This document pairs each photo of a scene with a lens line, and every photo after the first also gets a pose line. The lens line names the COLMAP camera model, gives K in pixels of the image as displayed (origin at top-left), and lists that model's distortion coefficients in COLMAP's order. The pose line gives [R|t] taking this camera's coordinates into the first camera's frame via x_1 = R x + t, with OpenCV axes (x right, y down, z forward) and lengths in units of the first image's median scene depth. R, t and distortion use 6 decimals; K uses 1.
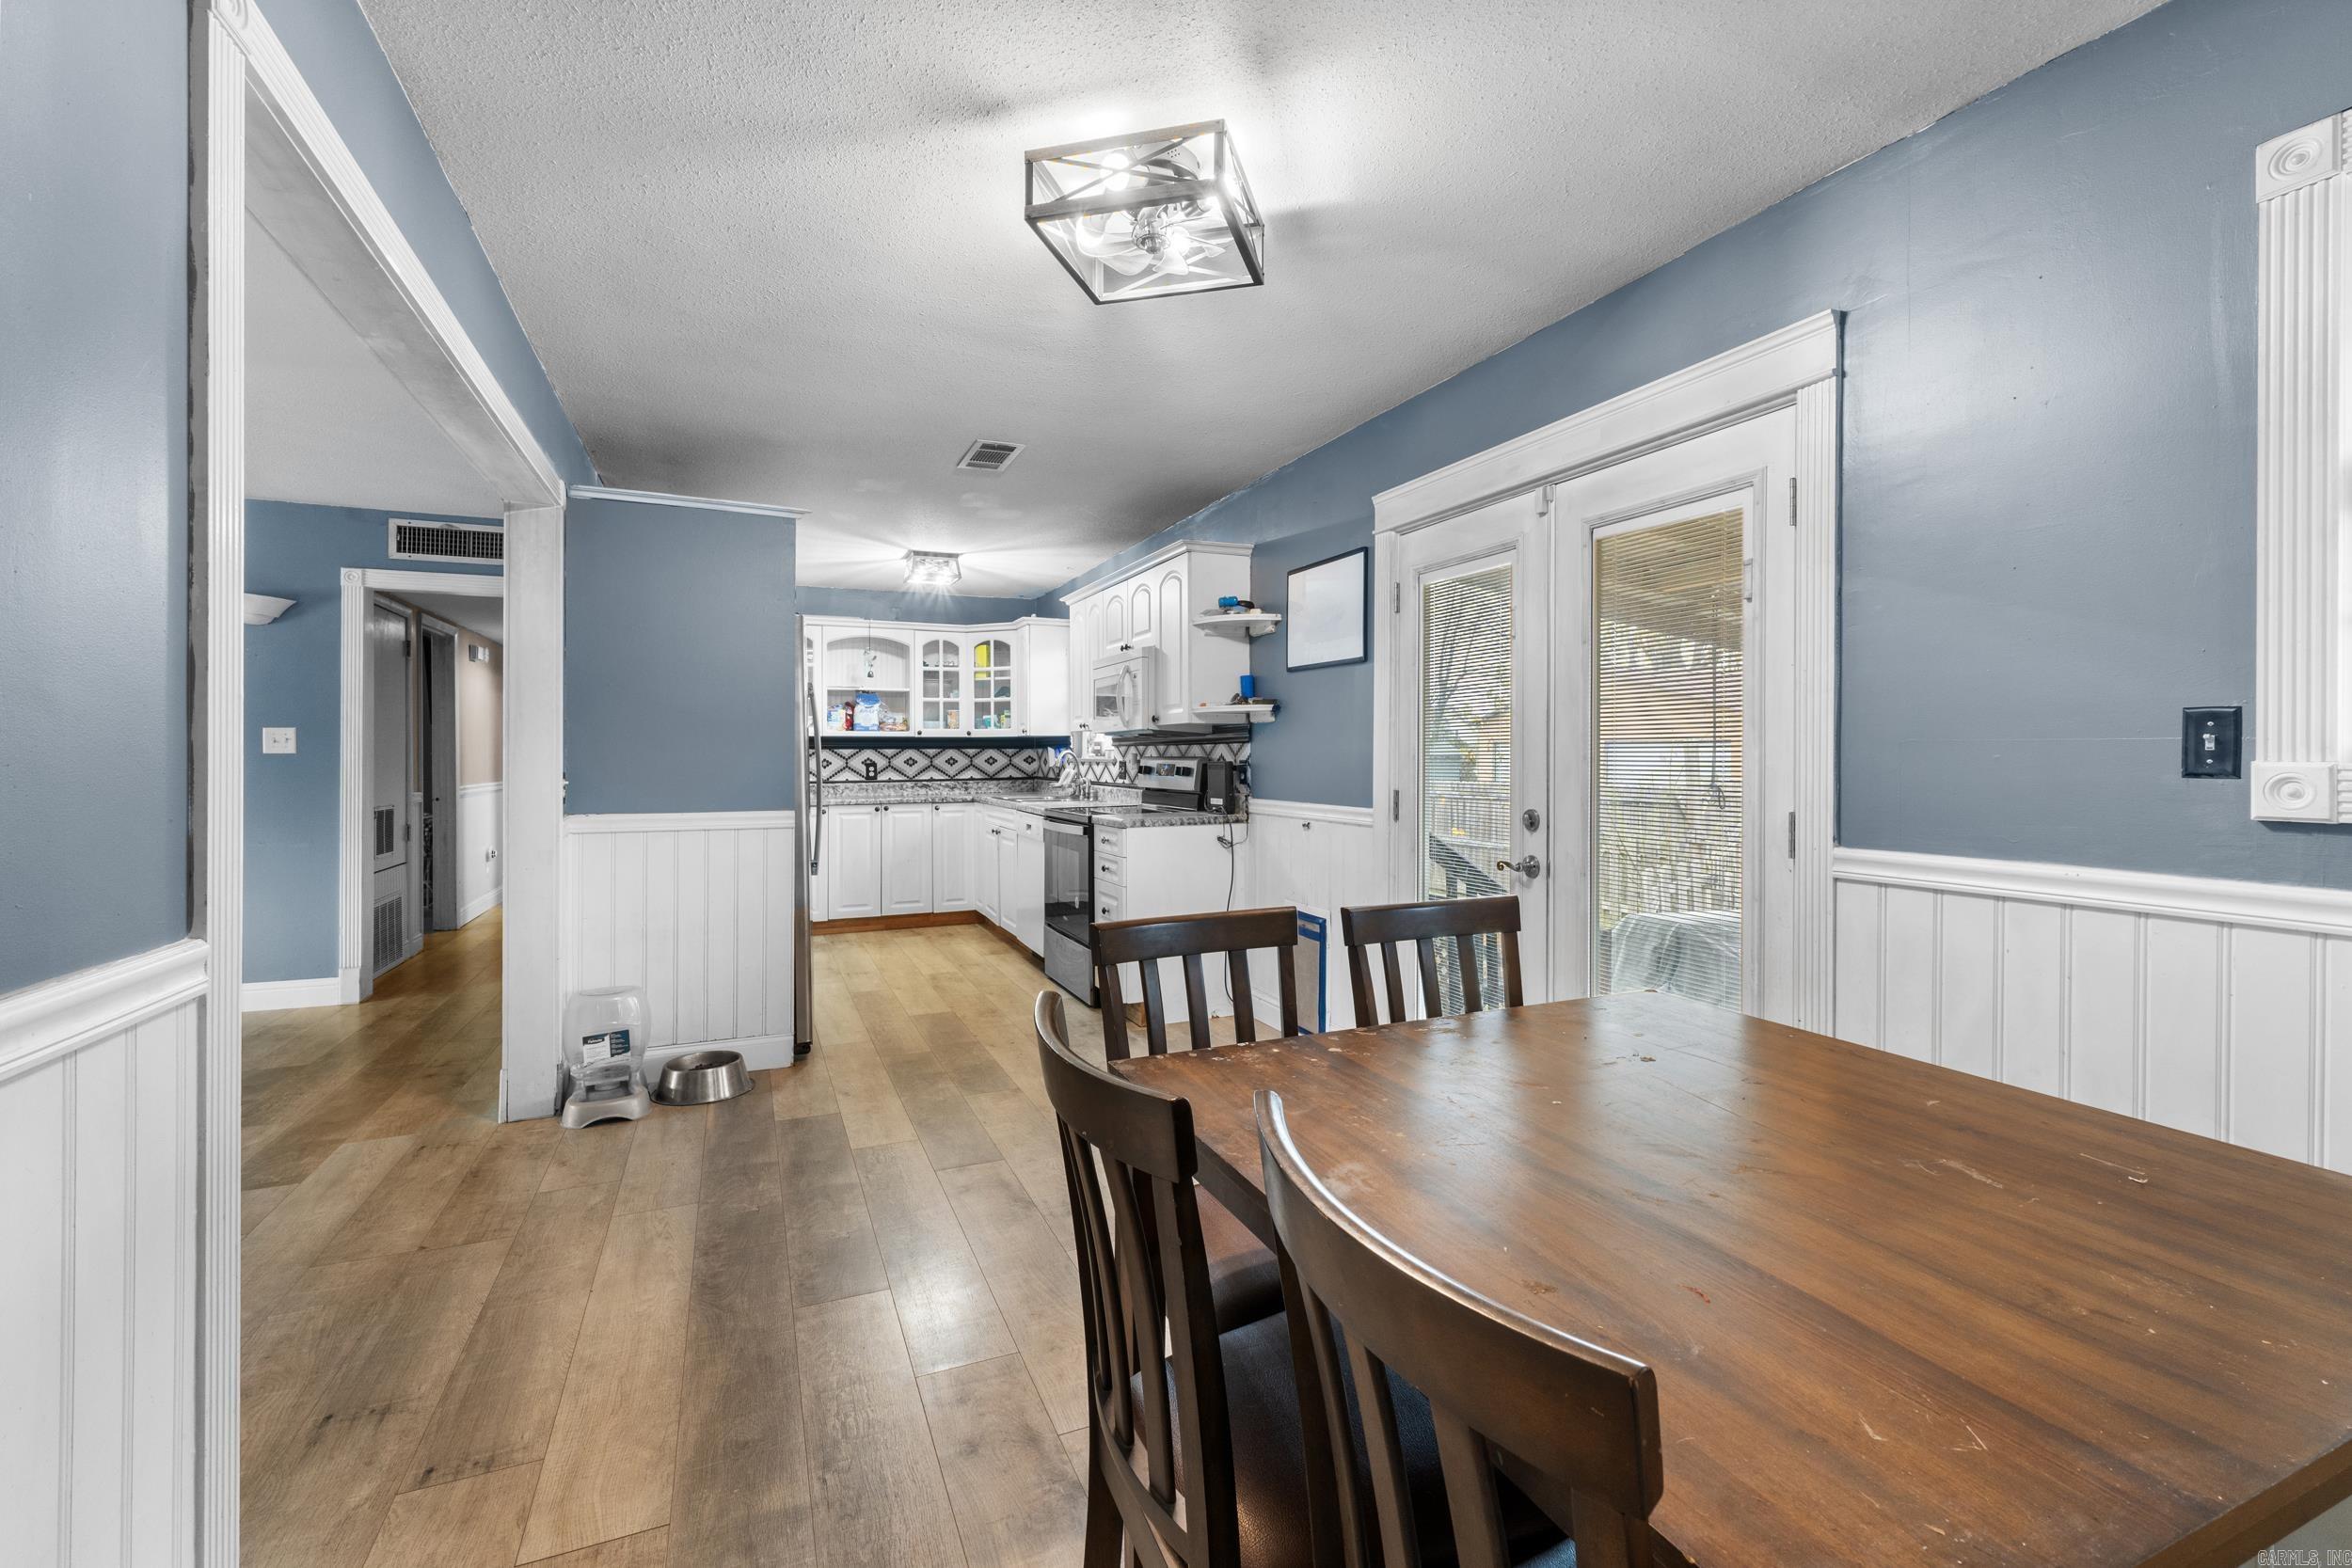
lens RADIAL K [[1003.6, 0, 1186.1], [0, 1003.6, 766.3], [0, 0, 1]] dist [0.000856, -0.000650]
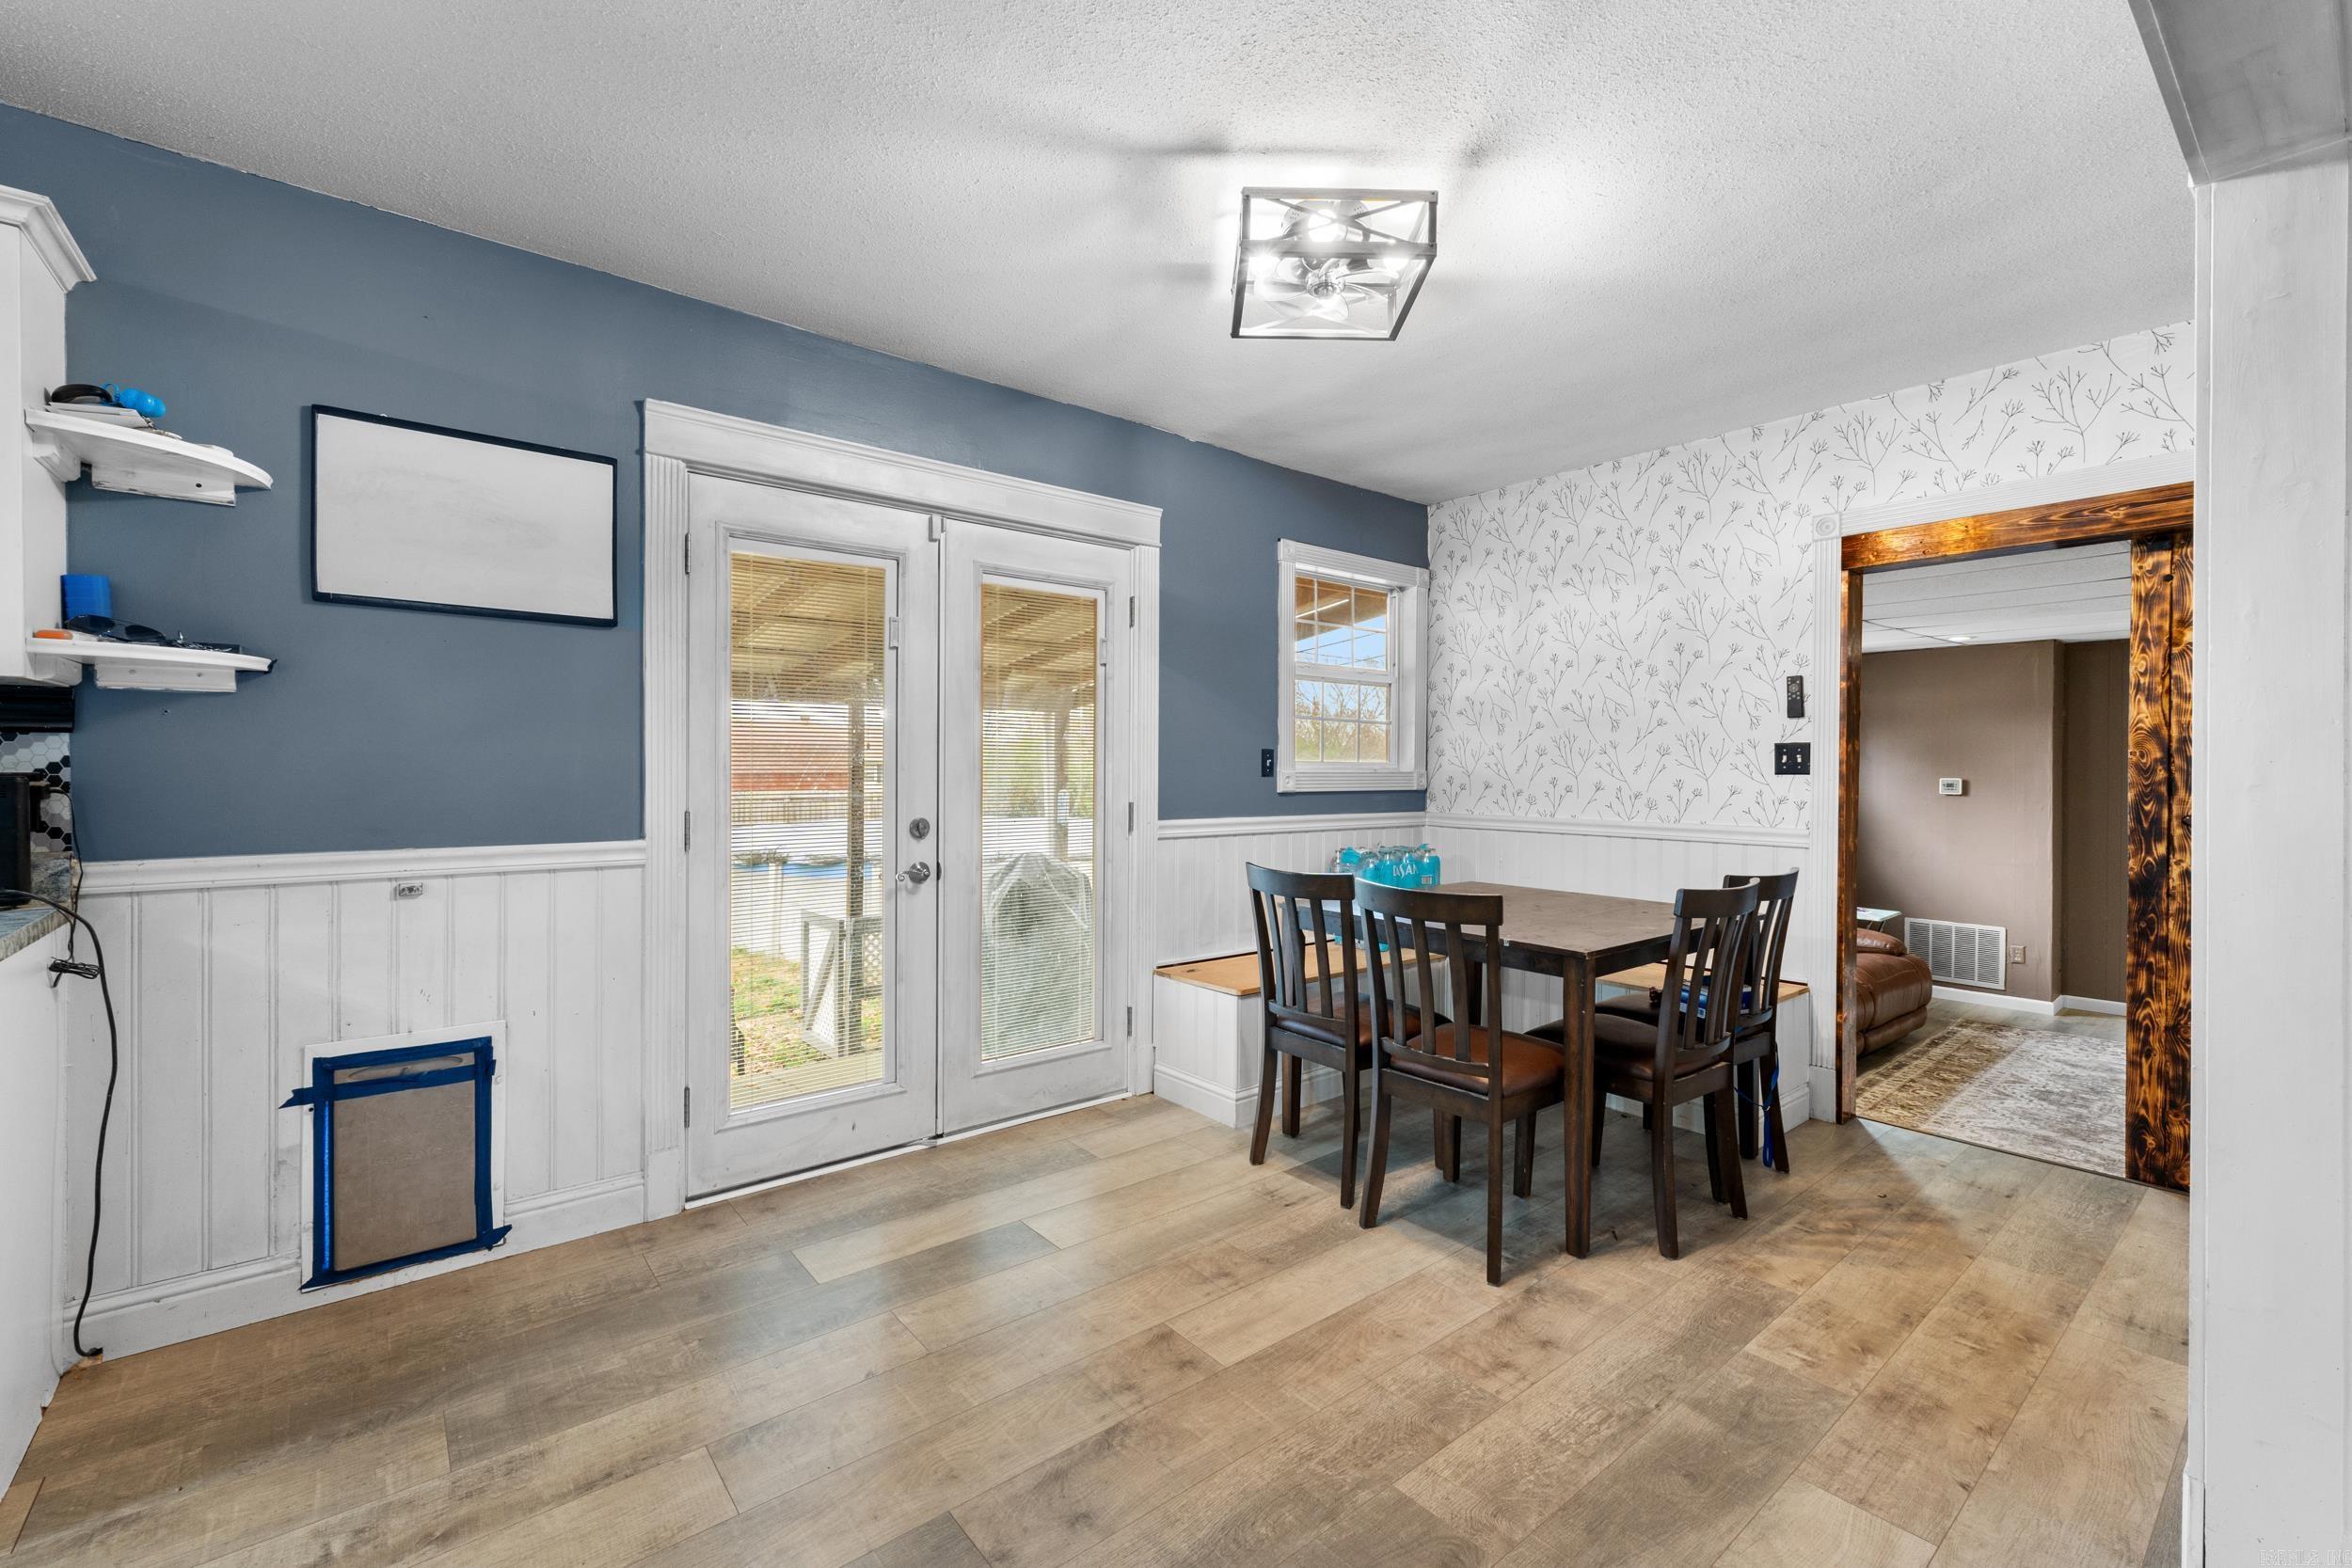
lens RADIAL K [[1003.6, 0, 1187.8], [0, 1003.6, 771.2], [0, 0, 1]] dist [0.000856, -0.000650]
pose [[-0.273143, -0.000669, 0.961973, -0.576421], [0.008765, 0.999957, 0.003184, -0.004941], [-0.961934, 0.009301, -0.273125, 0.800882]]
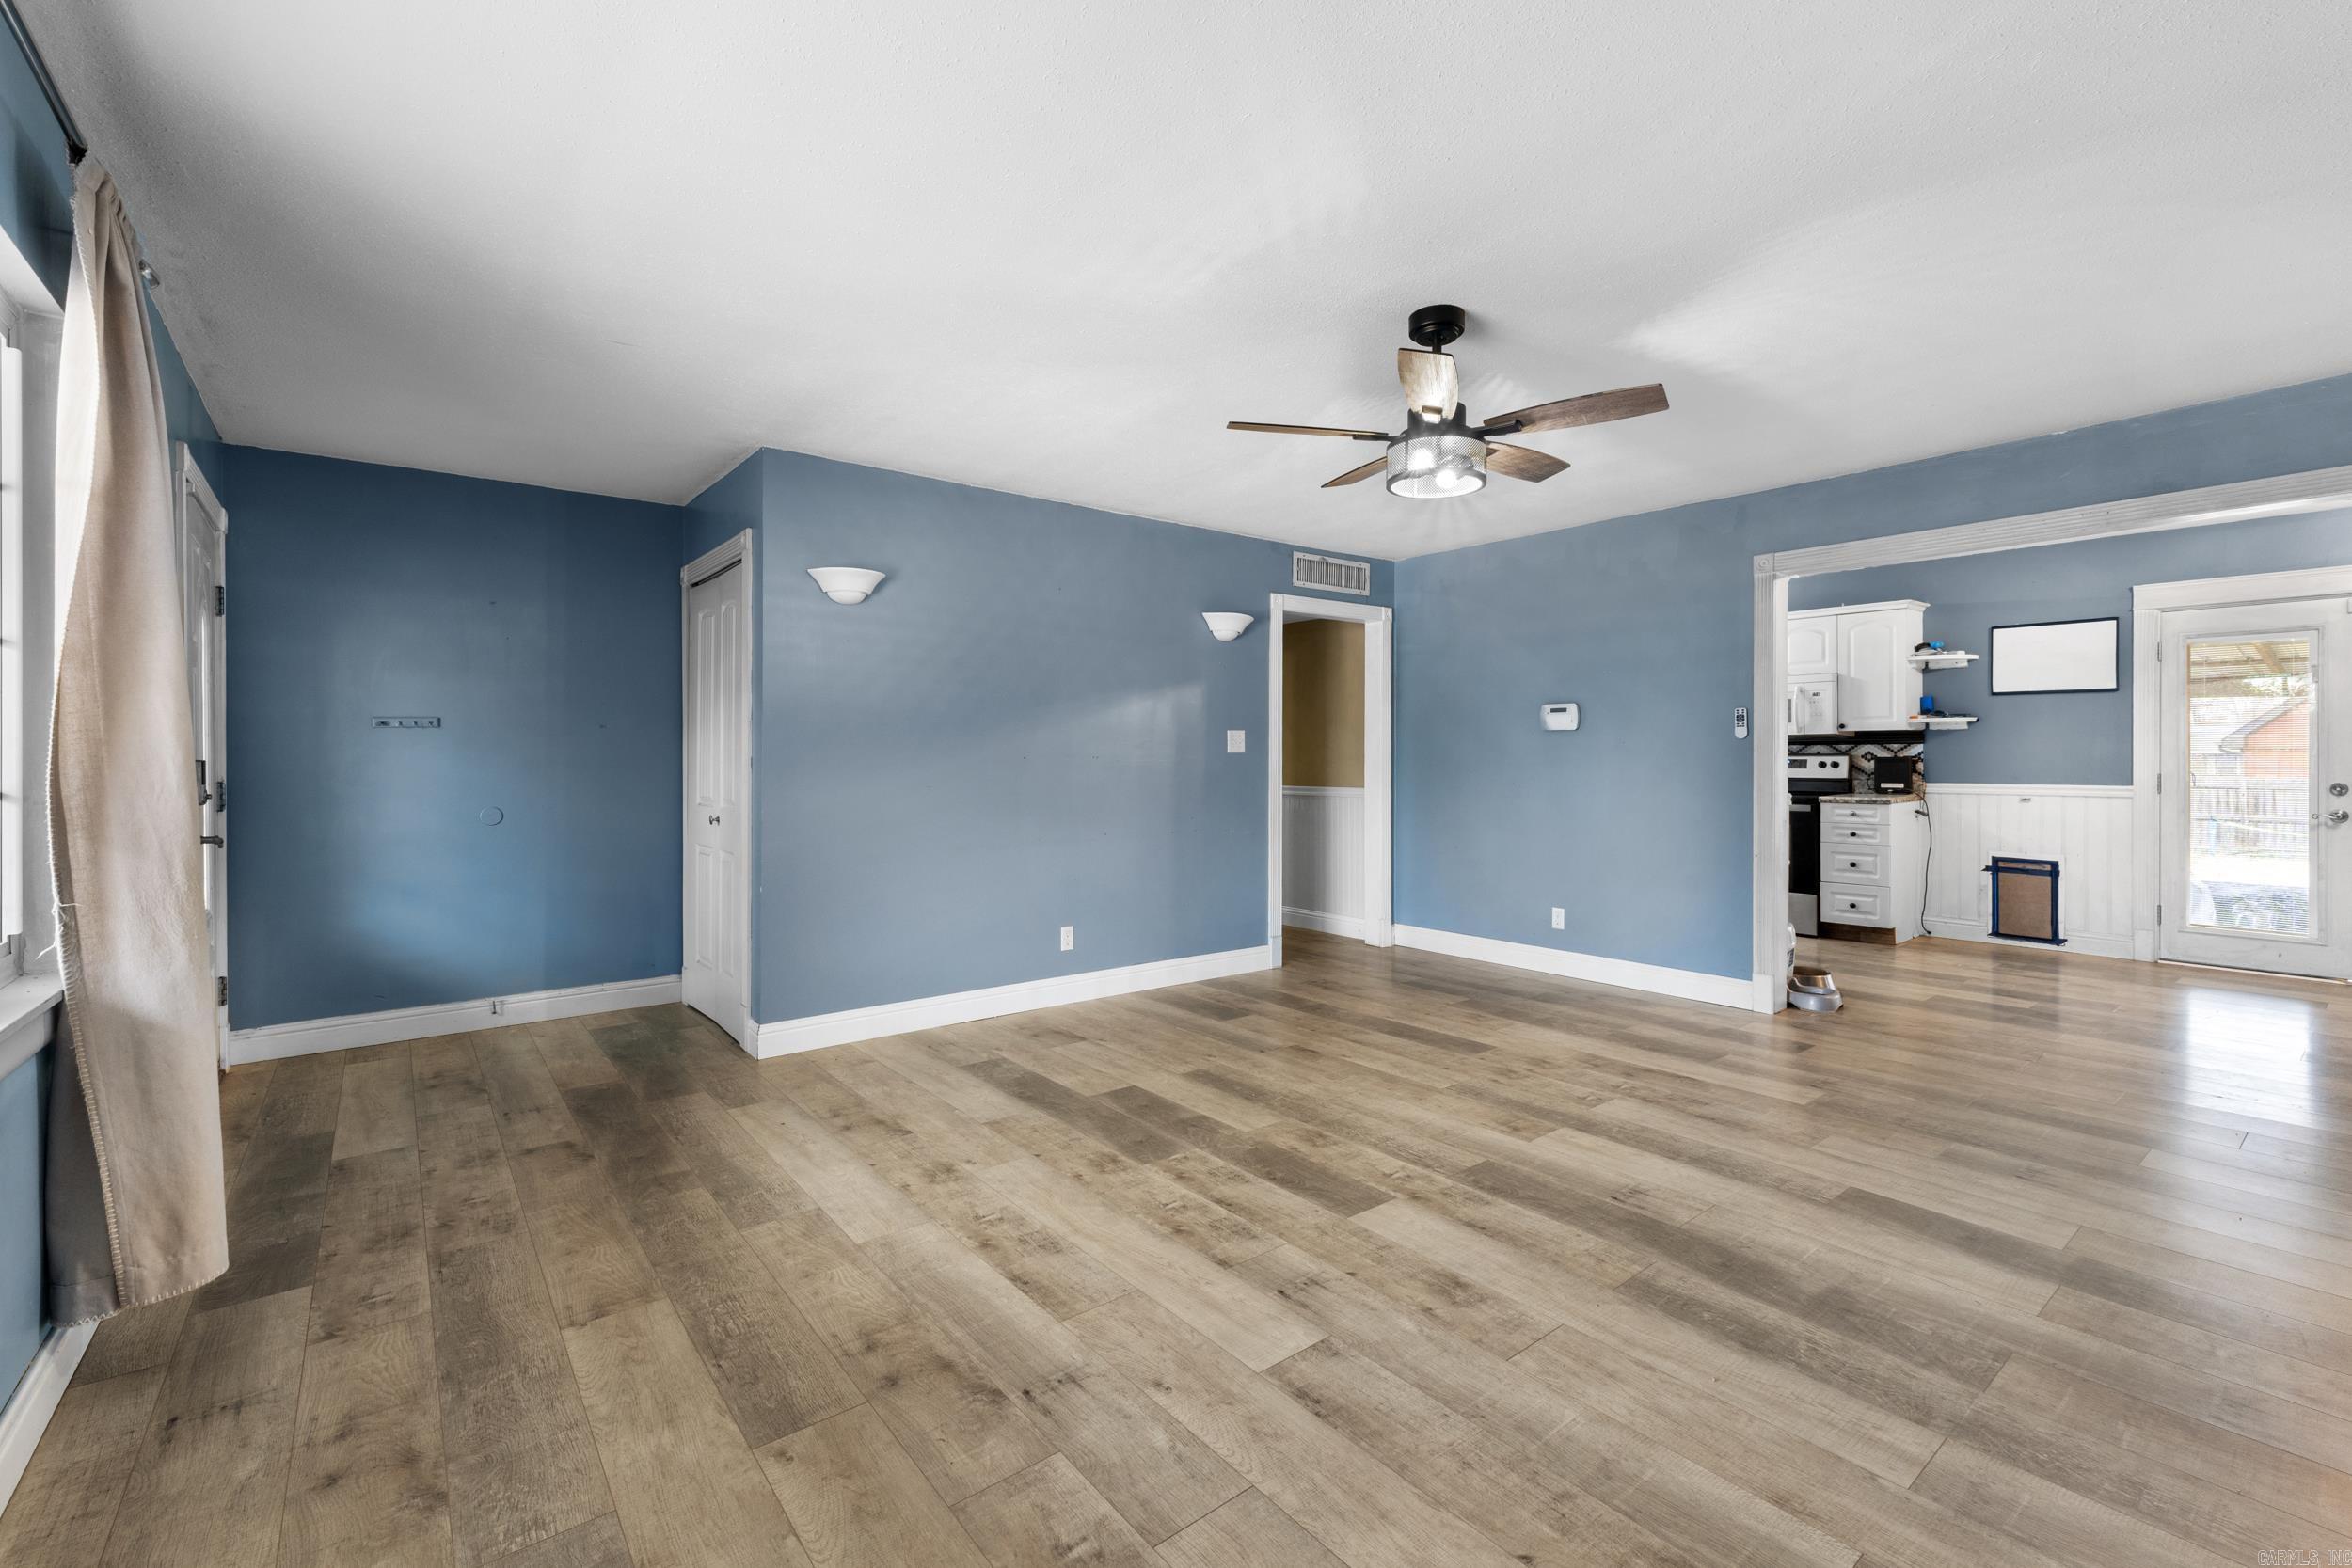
lens RADIAL K [[1003.6, 0, 1192.8], [0, 1003.6, 762.9], [0, 0, 1]] dist [0.000856, -0.000650]
pose [[0.967214, -0.003971, 0.253931, -1.567909], [0.005152, 0.999979, -0.003988, 0.004476], [-0.253909, 0.005166, 0.967214, -0.131174]]
